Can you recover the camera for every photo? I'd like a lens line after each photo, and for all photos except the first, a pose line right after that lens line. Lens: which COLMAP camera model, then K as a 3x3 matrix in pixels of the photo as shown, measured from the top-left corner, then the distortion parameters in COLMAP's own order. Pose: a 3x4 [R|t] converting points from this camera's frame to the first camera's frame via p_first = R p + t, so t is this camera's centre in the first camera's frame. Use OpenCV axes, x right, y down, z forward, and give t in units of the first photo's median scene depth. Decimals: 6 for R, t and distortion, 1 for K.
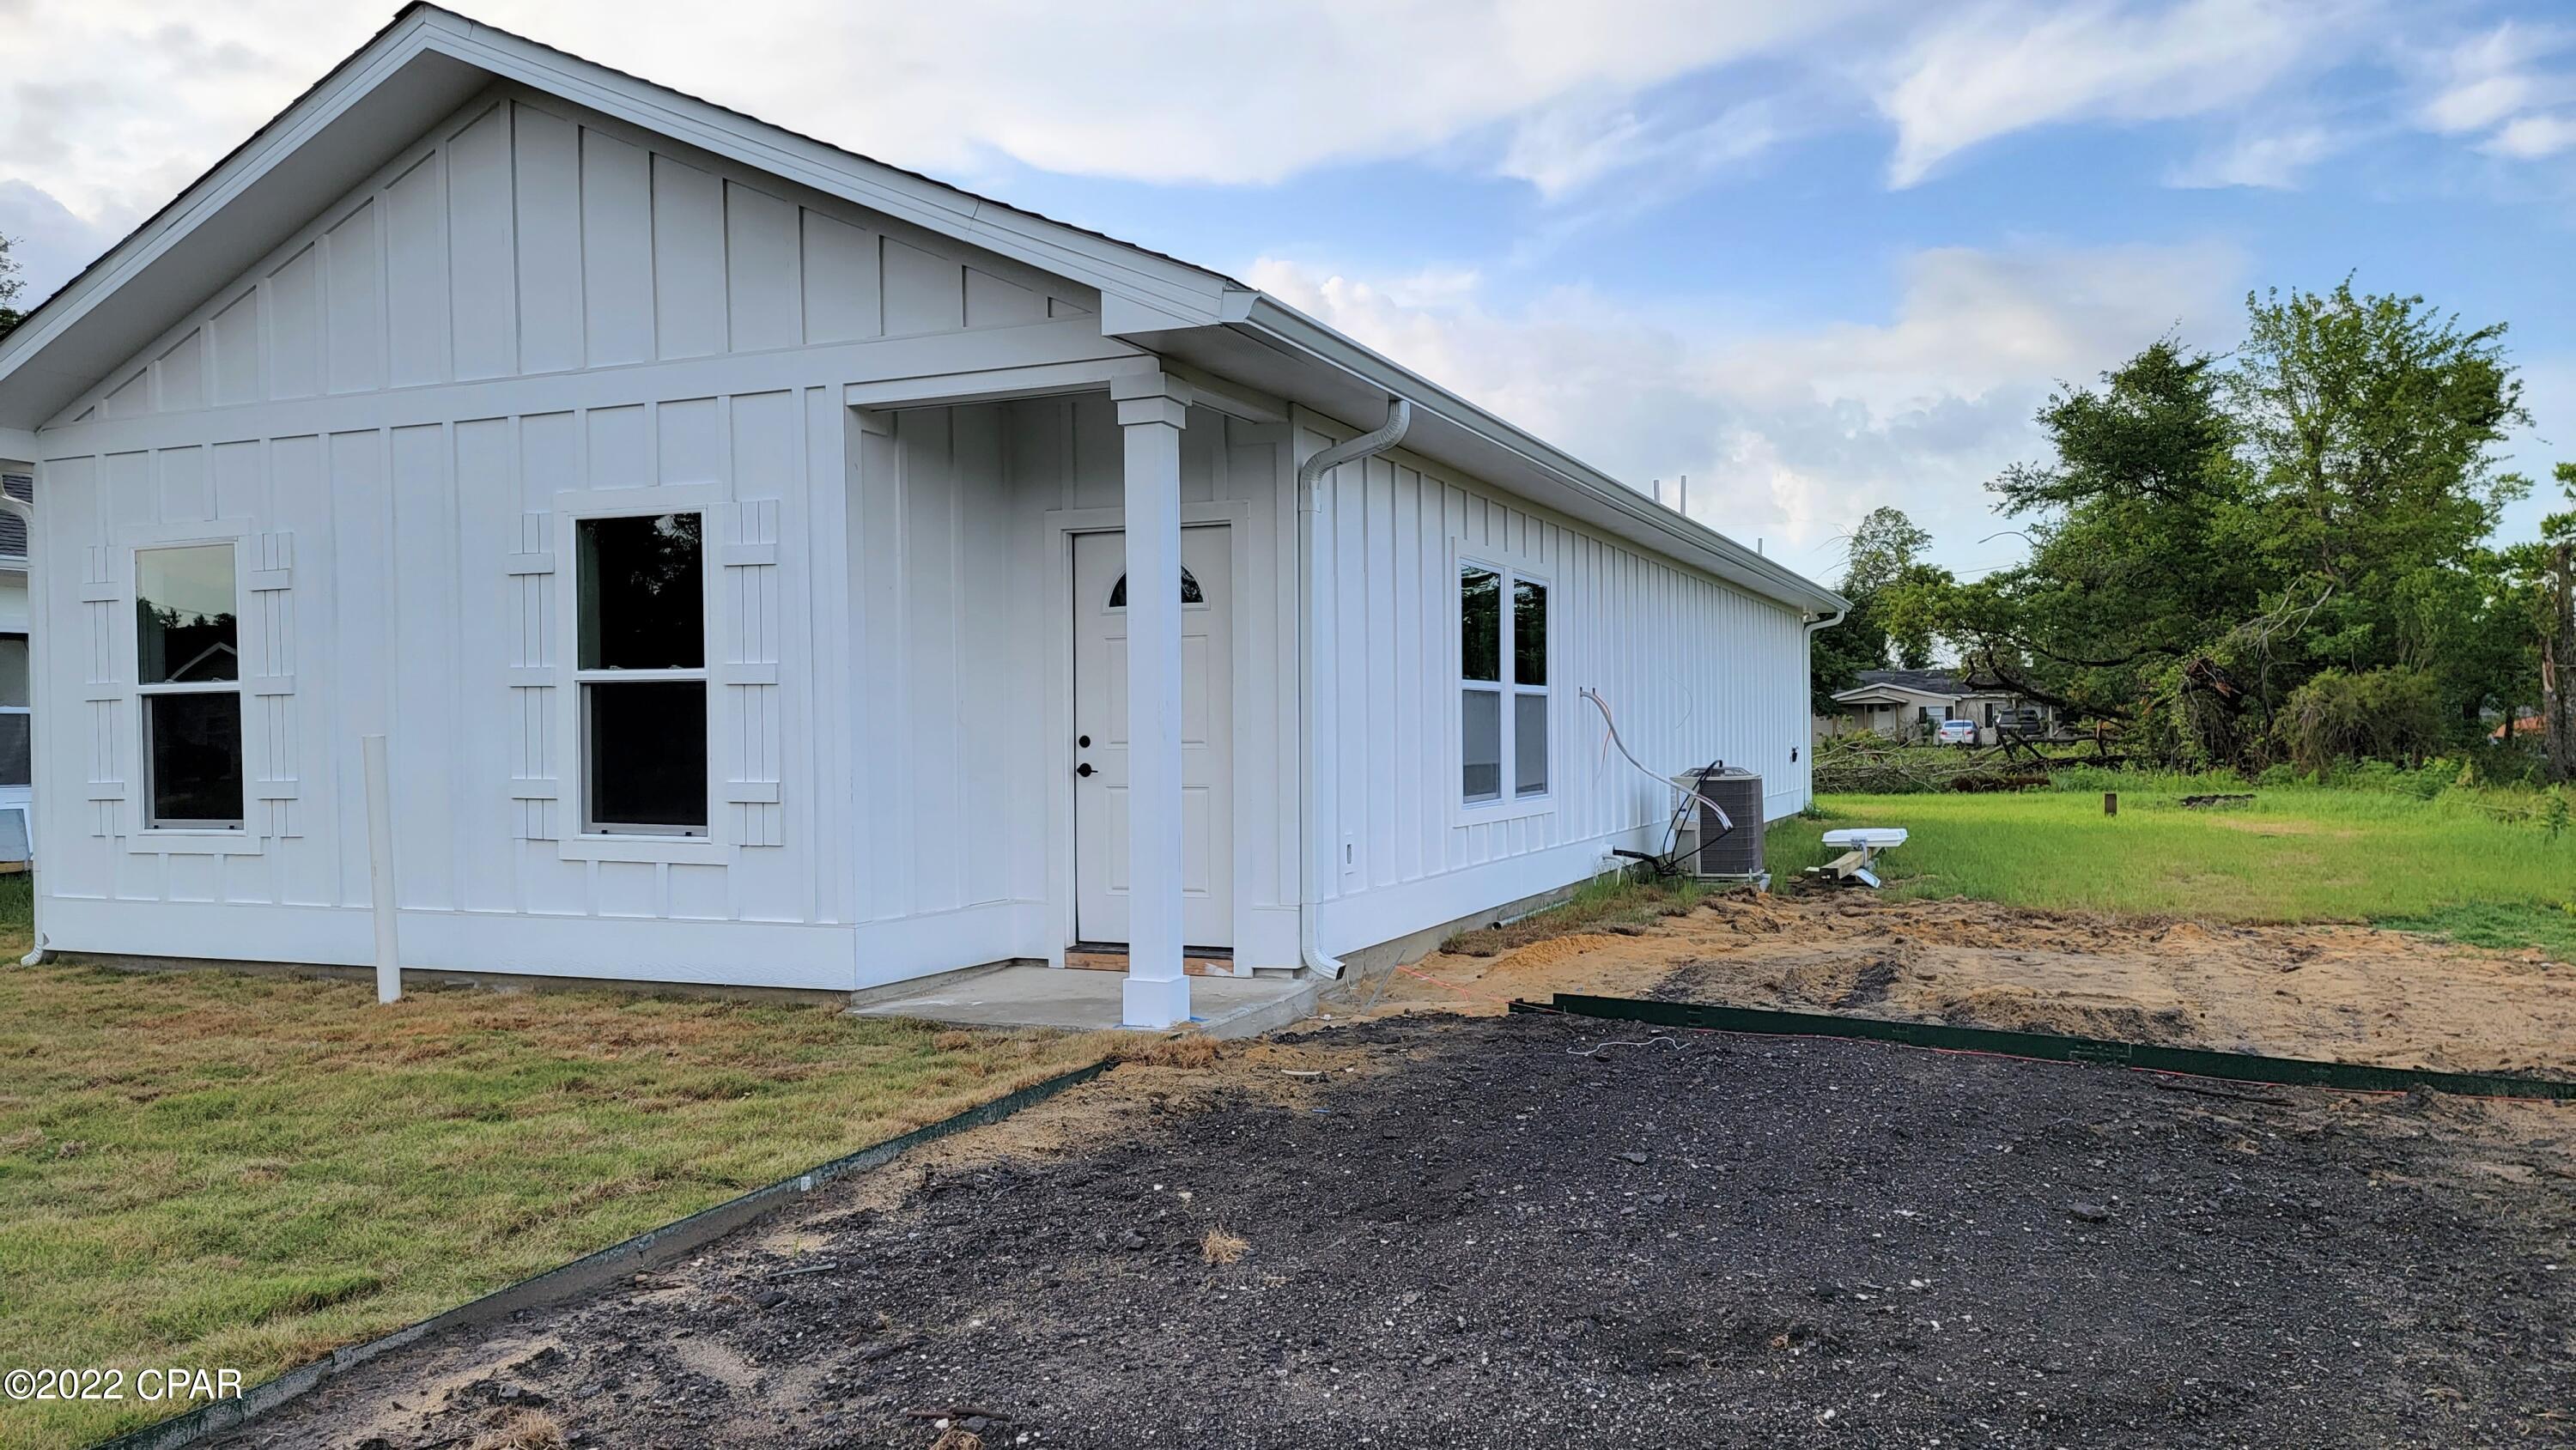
lens RADIAL K [[1760.3, 0, 1288.0], [0, 1760.3, 725.0], [0, 0, 1]] dist [0.001319, 0.000875]
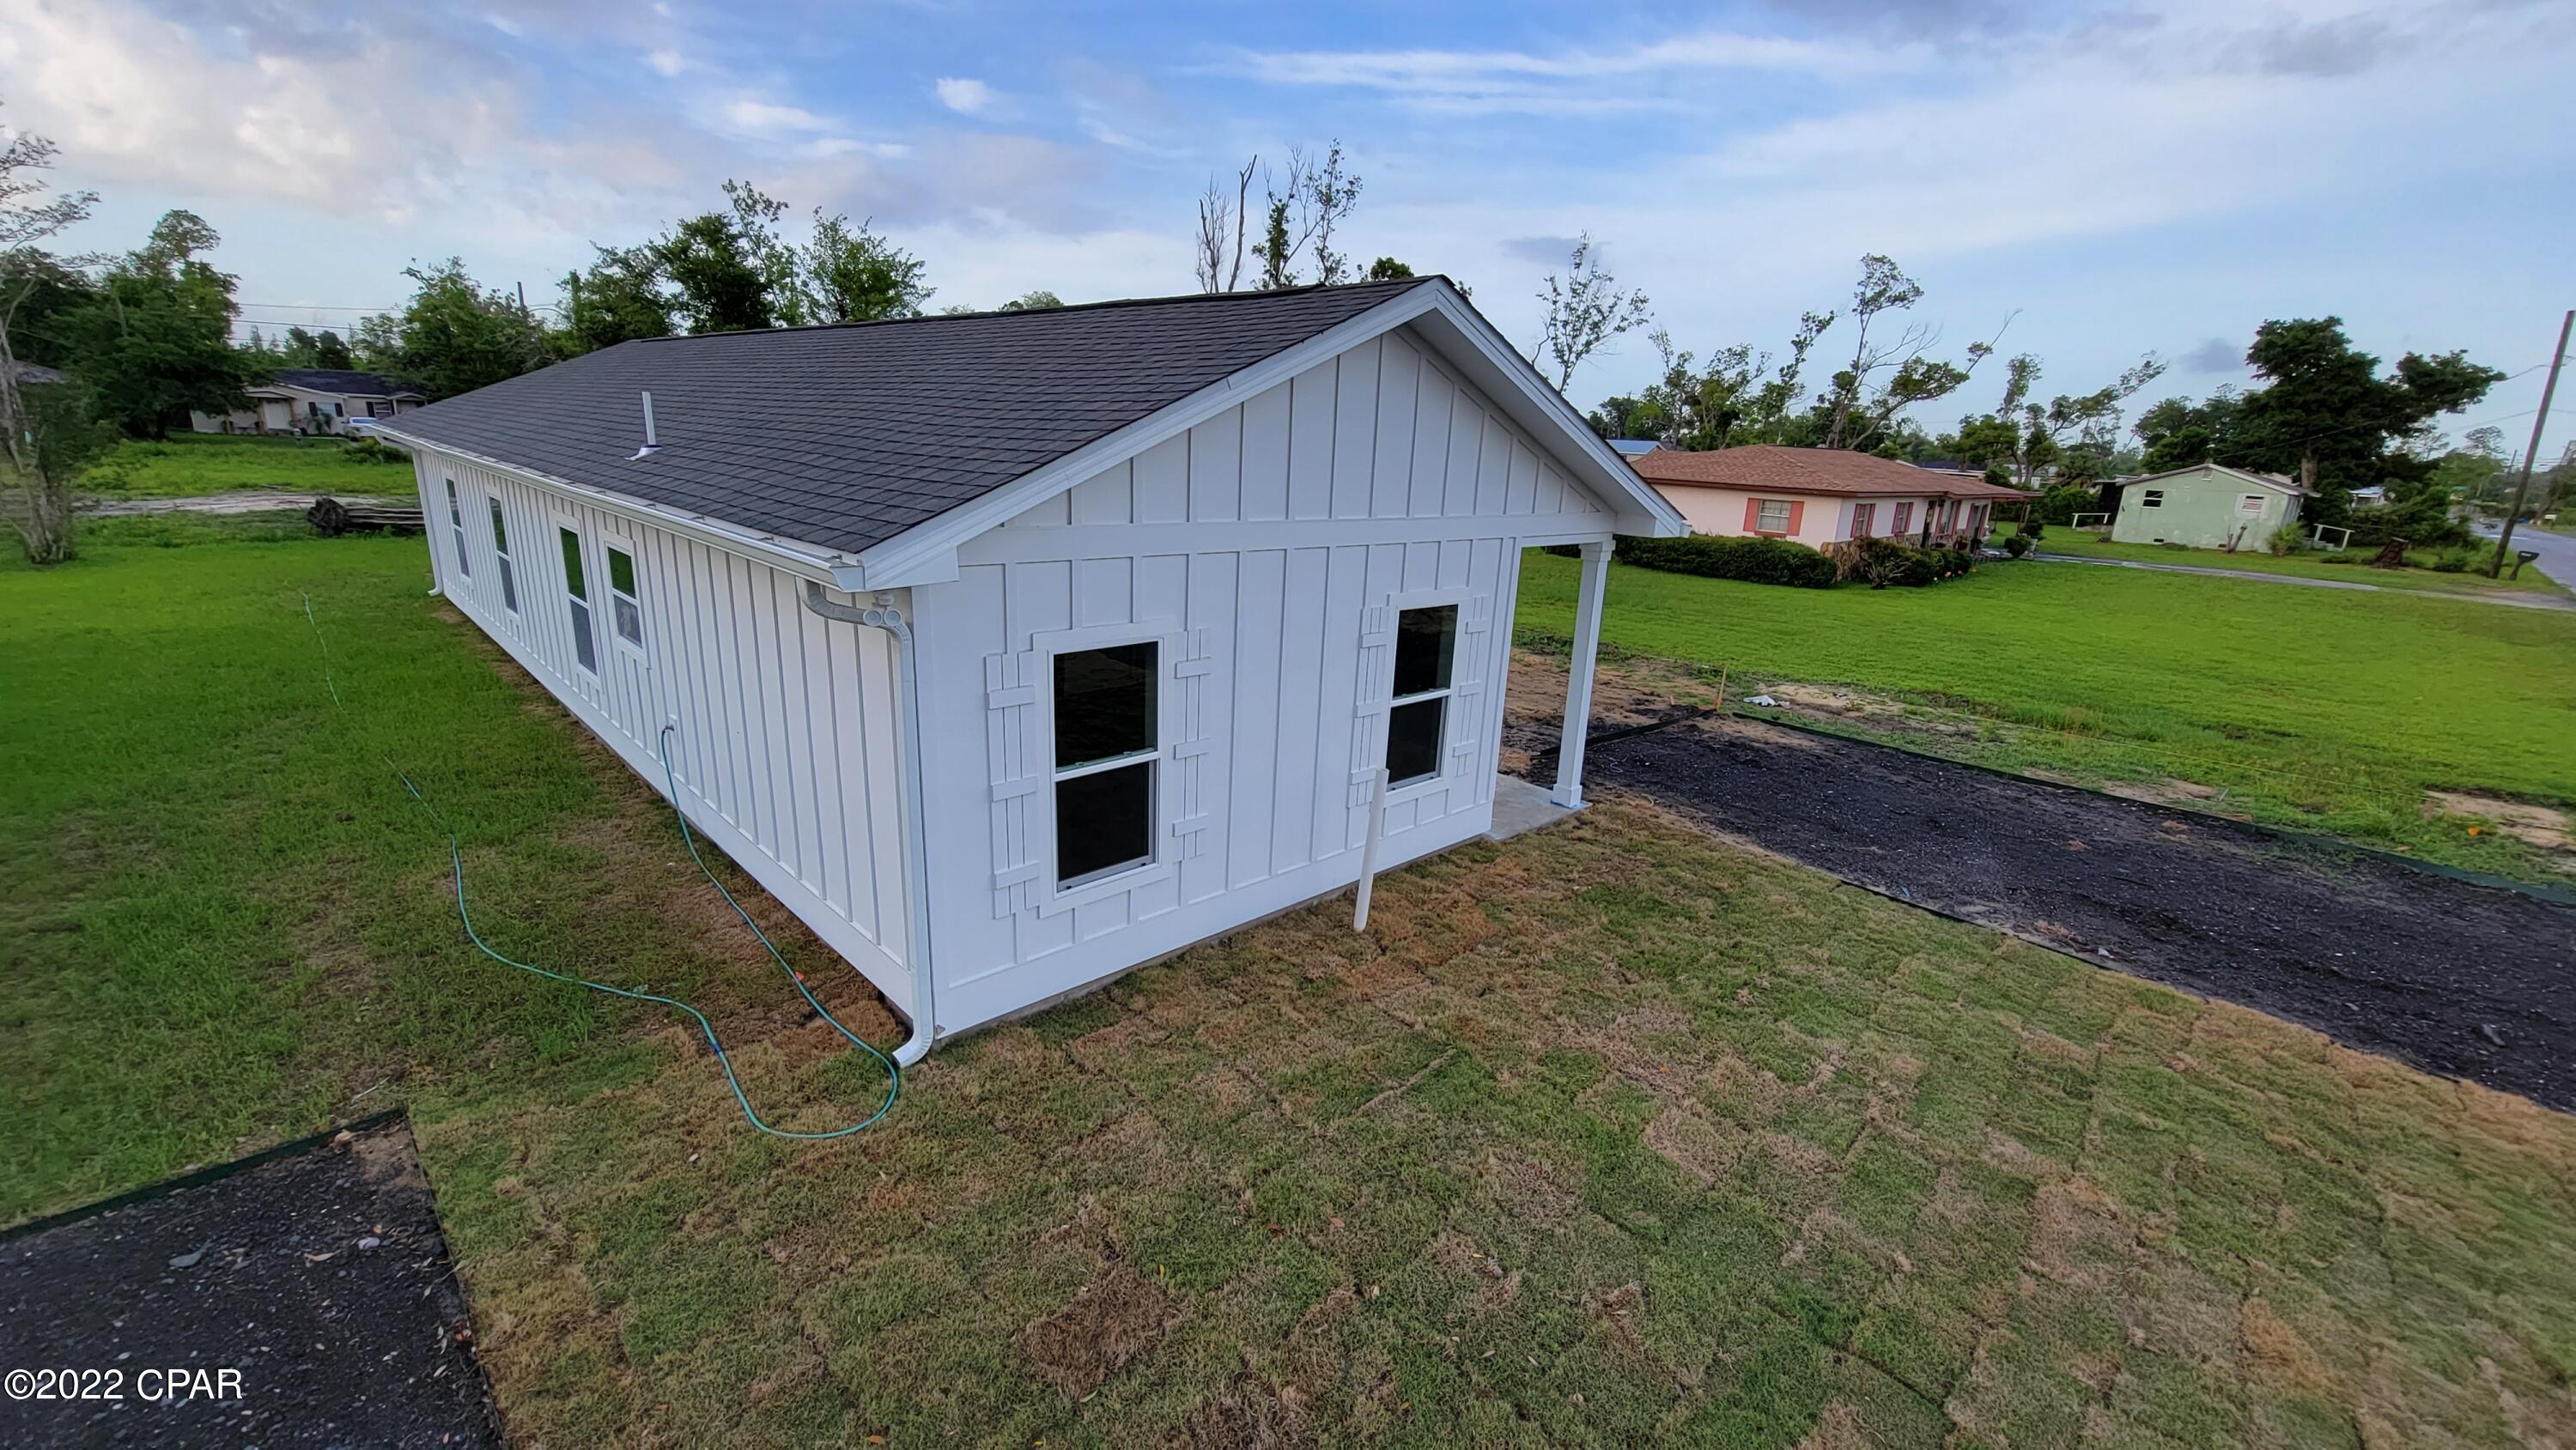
lens RADIAL K [[1059.7, 0, 1280.9], [0, 1059.7, 745.4], [0, 0, 1]] dist [0.001149, 0.000220]
pose [[0.410305, -0.234206, 0.881361, -1.217113], [-0.045491, 0.960000, 0.276280, -0.239592], [-0.910813, -0.153453, 0.383238, 0.632075]]
